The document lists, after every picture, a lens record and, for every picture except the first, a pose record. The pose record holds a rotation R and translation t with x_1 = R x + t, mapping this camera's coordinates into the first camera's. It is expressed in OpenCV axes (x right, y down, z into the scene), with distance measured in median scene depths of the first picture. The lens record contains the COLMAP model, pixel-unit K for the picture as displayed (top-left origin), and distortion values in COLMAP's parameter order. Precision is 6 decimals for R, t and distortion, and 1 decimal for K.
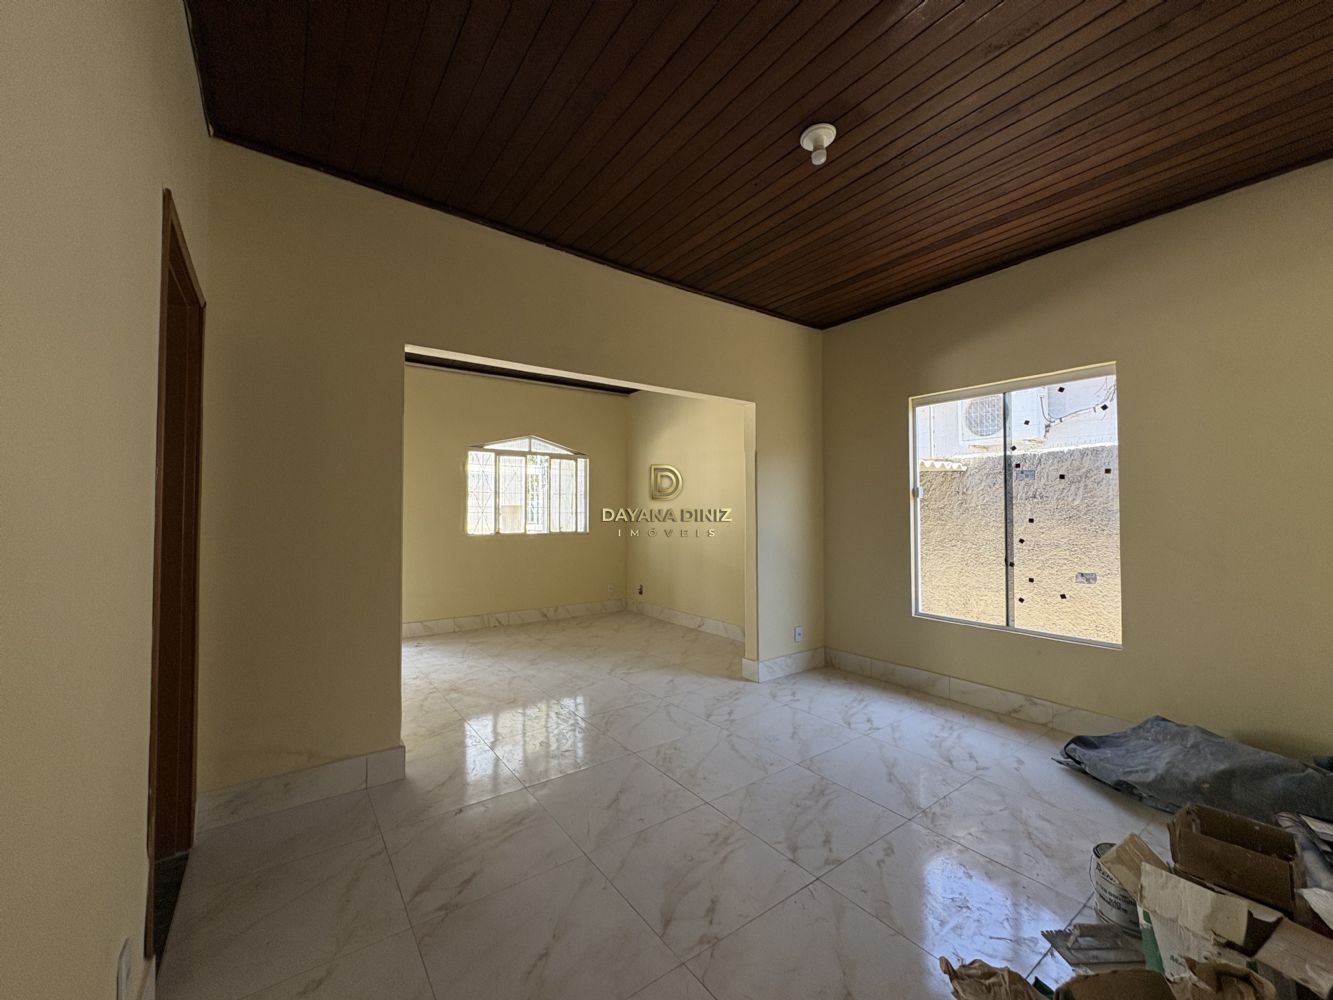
lens RADIAL K [[531.7, 0, 666.5], [0, 531.7, 500.0], [0, 0, 1]] dist [-0.000342, -0.000041]
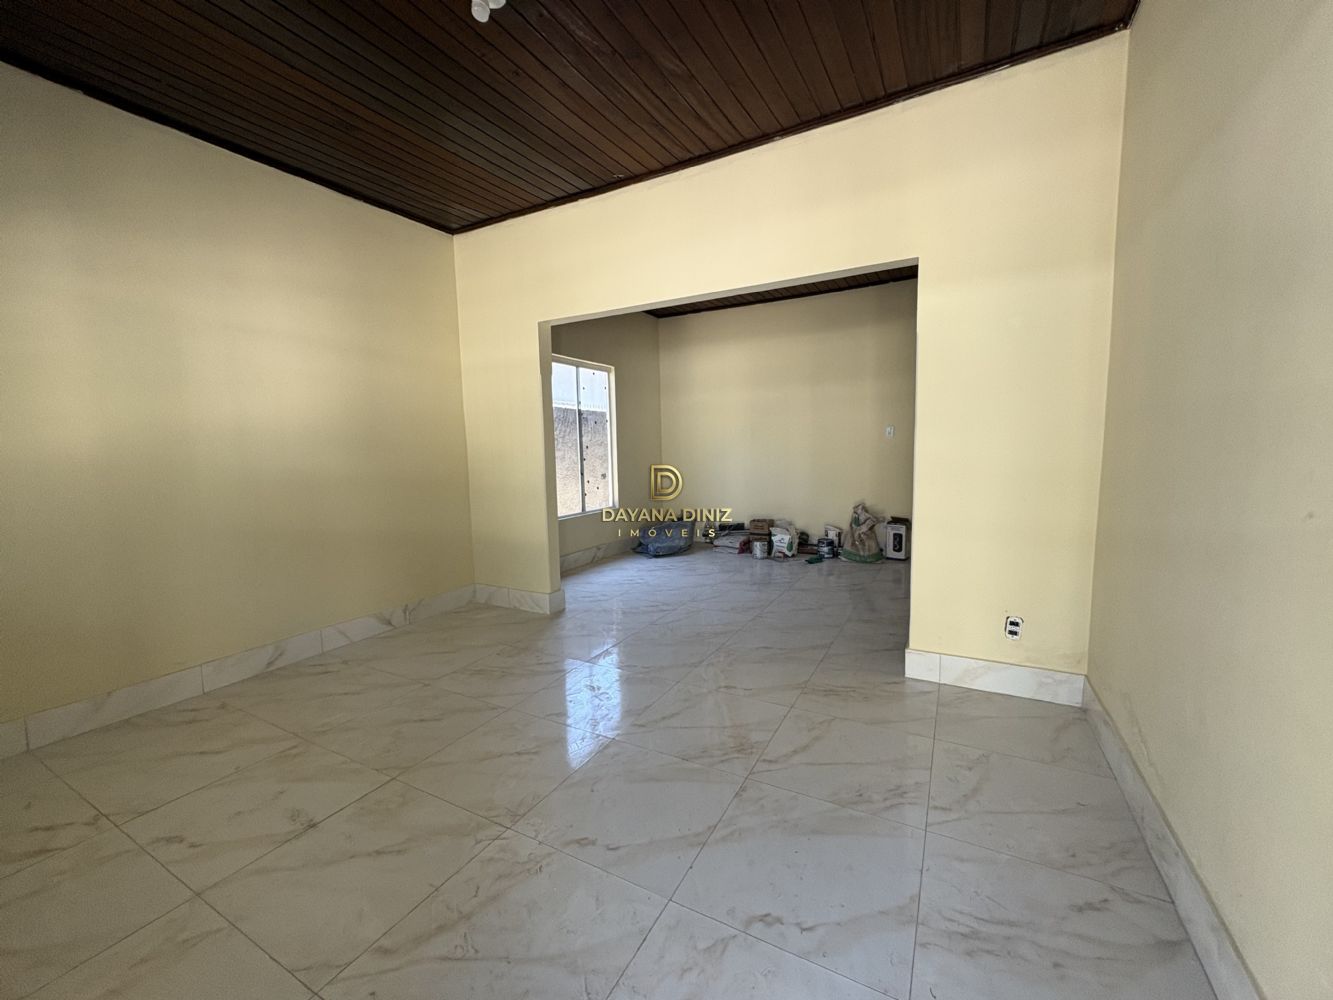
lens RADIAL K [[531.7, 0, 666.5], [0, 531.7, 500.0], [0, 0, 1]] dist [-0.000342, -0.000041]
pose [[-0.428189, -0.072870, 0.900747, -0.961466], [0.008141, 0.996392, 0.084477, 0.064616], [-0.903653, 0.043505, -0.426051, 1.485813]]
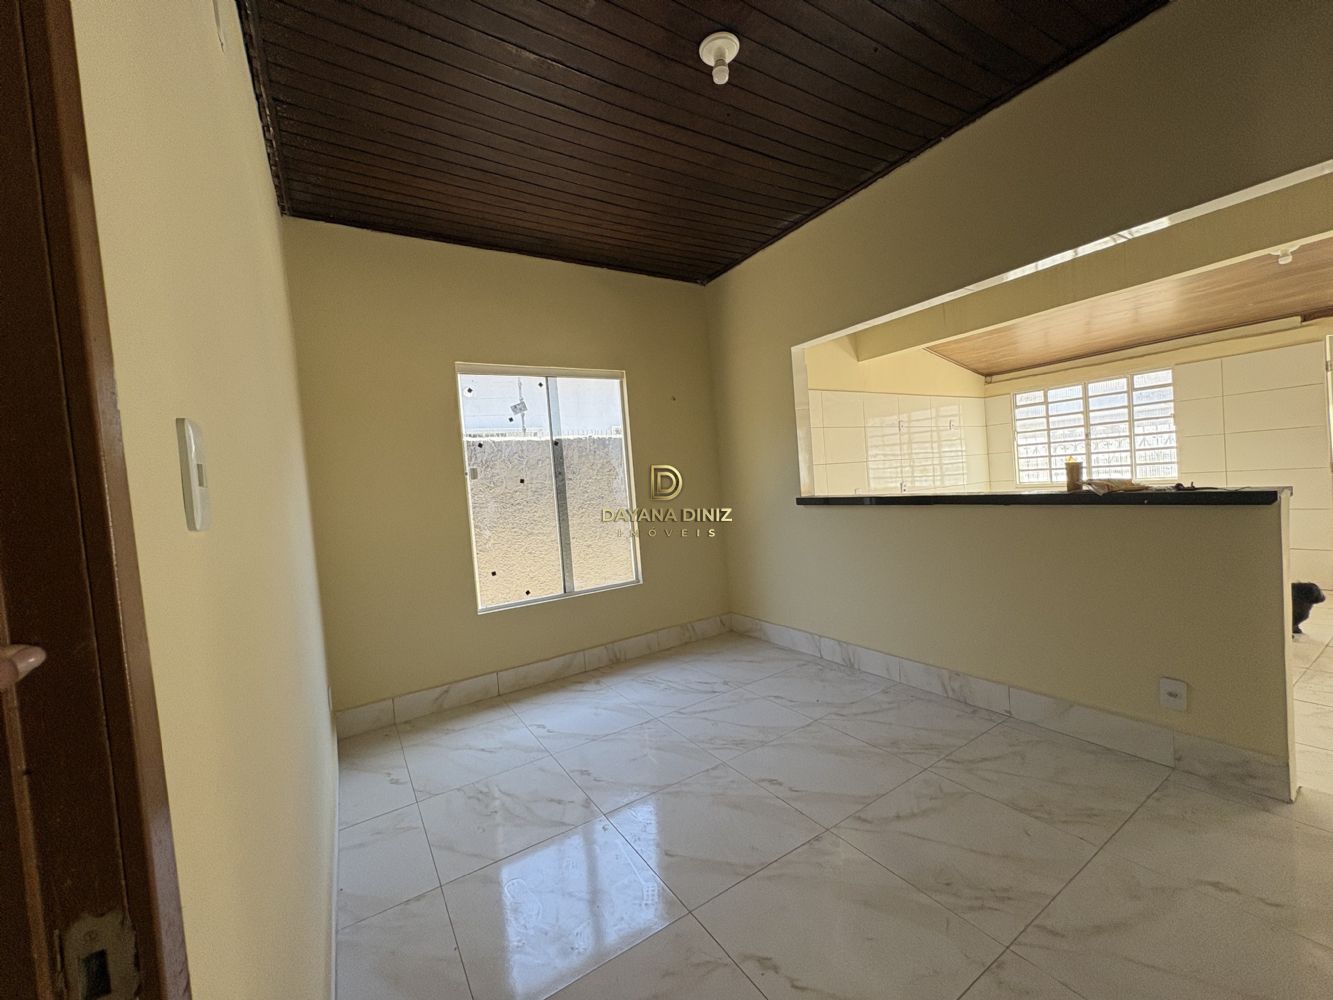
lens RADIAL K [[531.9, 0, 691.6], [0, 531.9, 500.7], [0, 0, 1]] dist [-0.000881, -0.000043]
pose [[0.021080, -0.025866, 0.999443, -0.434054], [0.056264, 0.998112, 0.024645, 0.036830], [-0.998193, 0.055713, 0.022496, 0.718620]]
